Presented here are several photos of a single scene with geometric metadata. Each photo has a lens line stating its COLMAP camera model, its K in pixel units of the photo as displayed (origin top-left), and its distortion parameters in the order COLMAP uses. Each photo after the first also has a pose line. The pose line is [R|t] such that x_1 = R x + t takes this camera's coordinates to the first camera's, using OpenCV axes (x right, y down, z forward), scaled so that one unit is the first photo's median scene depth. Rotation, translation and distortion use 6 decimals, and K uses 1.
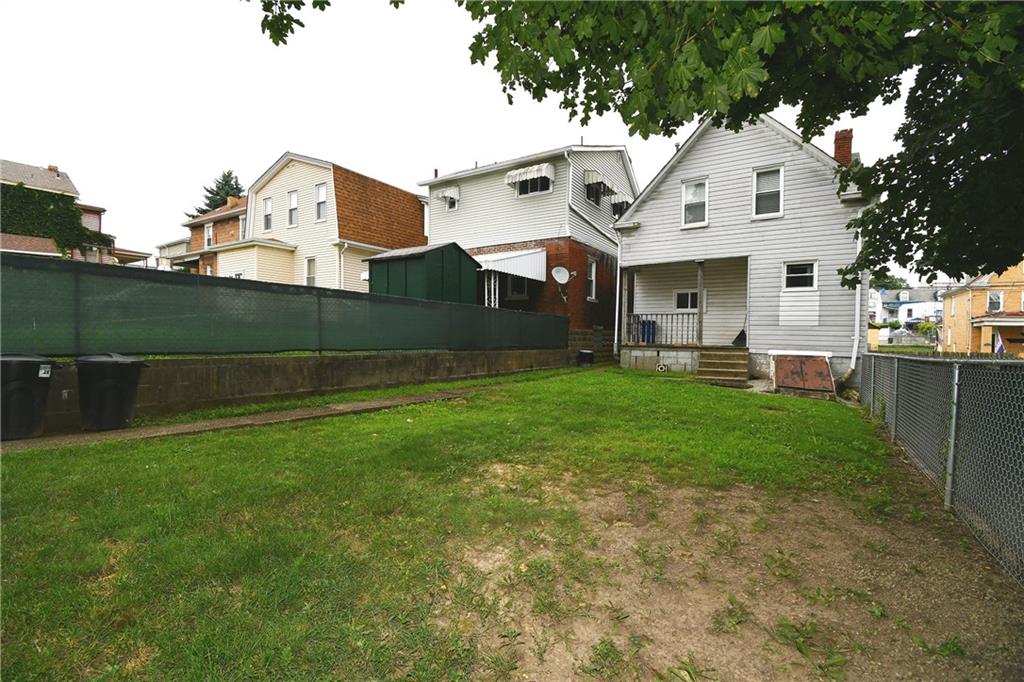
lens RADIAL K [[457.2, 0, 515.1], [0, 457.2, 342.9], [0, 0, 1]] dist [0.007456, -0.013076]
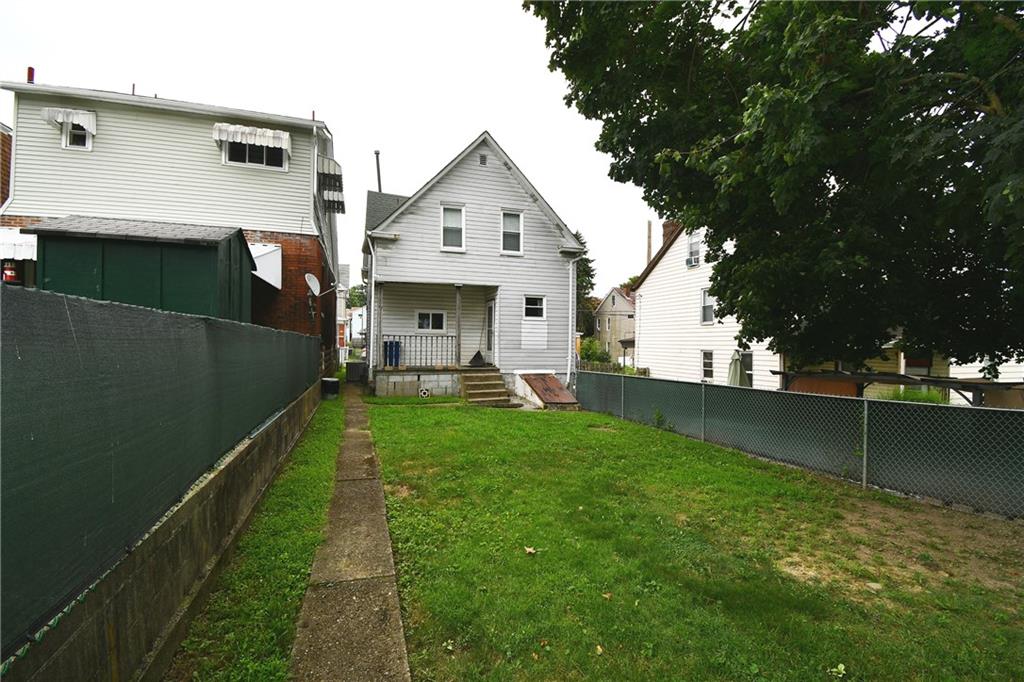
lens RADIAL K [[457.2, 0, 517.2], [0, 457.2, 344.2], [0, 0, 1]] dist [0.007456, -0.013076]
pose [[0.615909, -0.009825, 0.787756, -0.313786], [0.009993, 0.999939, 0.004658, -0.050034], [-0.787754, 0.005003, 0.615970, 0.262970]]
